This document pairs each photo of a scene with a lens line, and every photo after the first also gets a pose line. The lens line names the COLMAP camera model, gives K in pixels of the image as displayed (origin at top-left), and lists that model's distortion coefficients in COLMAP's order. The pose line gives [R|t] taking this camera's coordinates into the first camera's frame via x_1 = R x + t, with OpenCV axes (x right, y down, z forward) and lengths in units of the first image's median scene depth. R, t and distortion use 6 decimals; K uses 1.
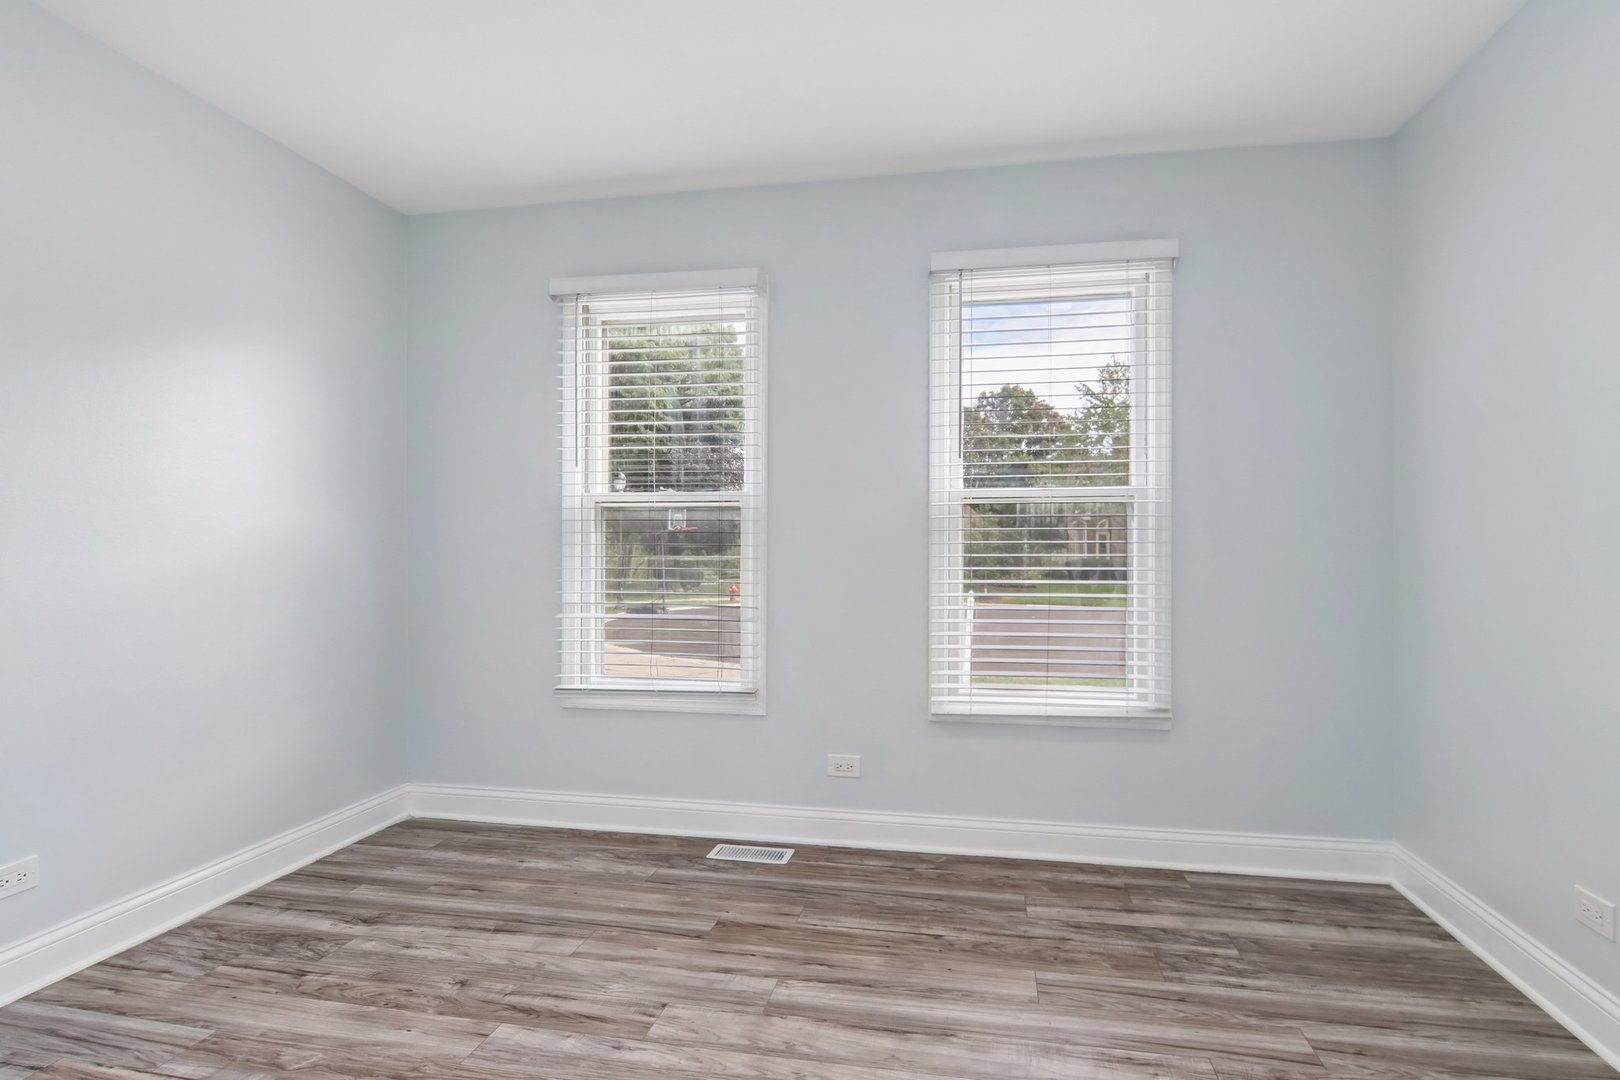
lens RADIAL K [[818.7, 0, 810.0], [0, 818.7, 540.0], [0, 0, 1]] dist [-0.013401, -0.001782]
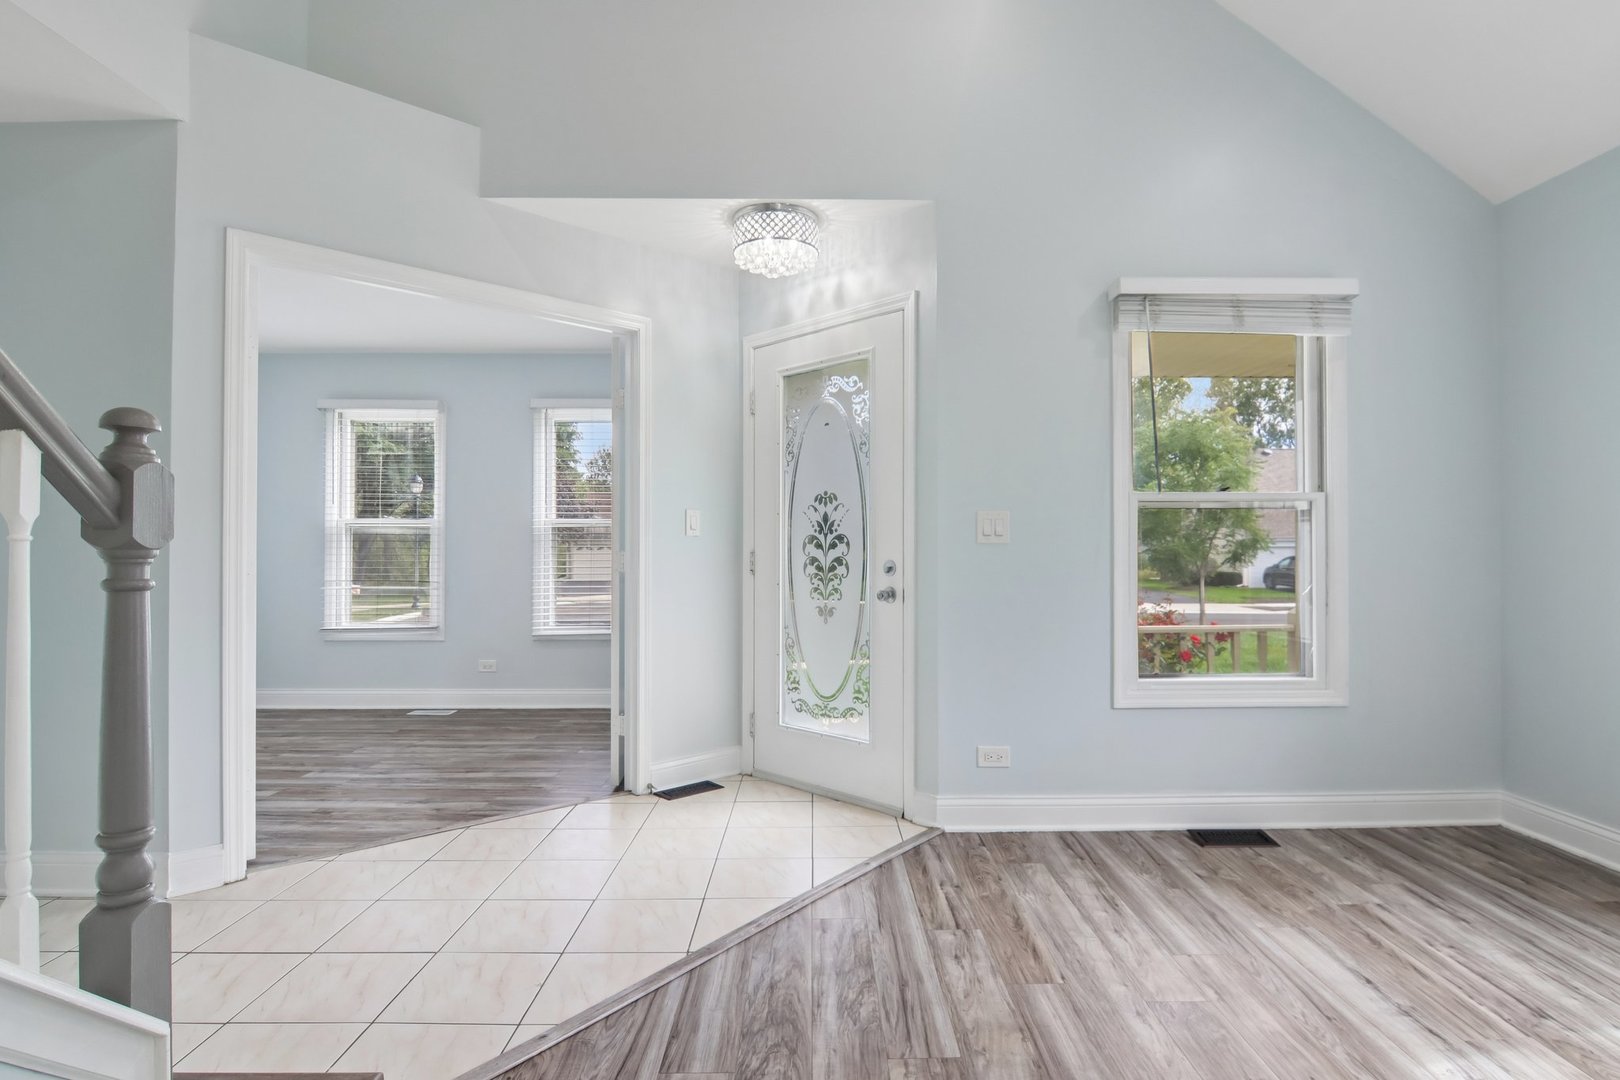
lens RADIAL K [[847.4, 0, 812.2], [0, 847.4, 551.5], [0, 0, 1]] dist [-0.015287, -0.001772]
pose [[0.978907, 0.002732, 0.204288, 0.361868], [-0.003177, 0.999993, 0.001852, 0.006701], [-0.204281, -0.002462, 0.978909, -1.016105]]
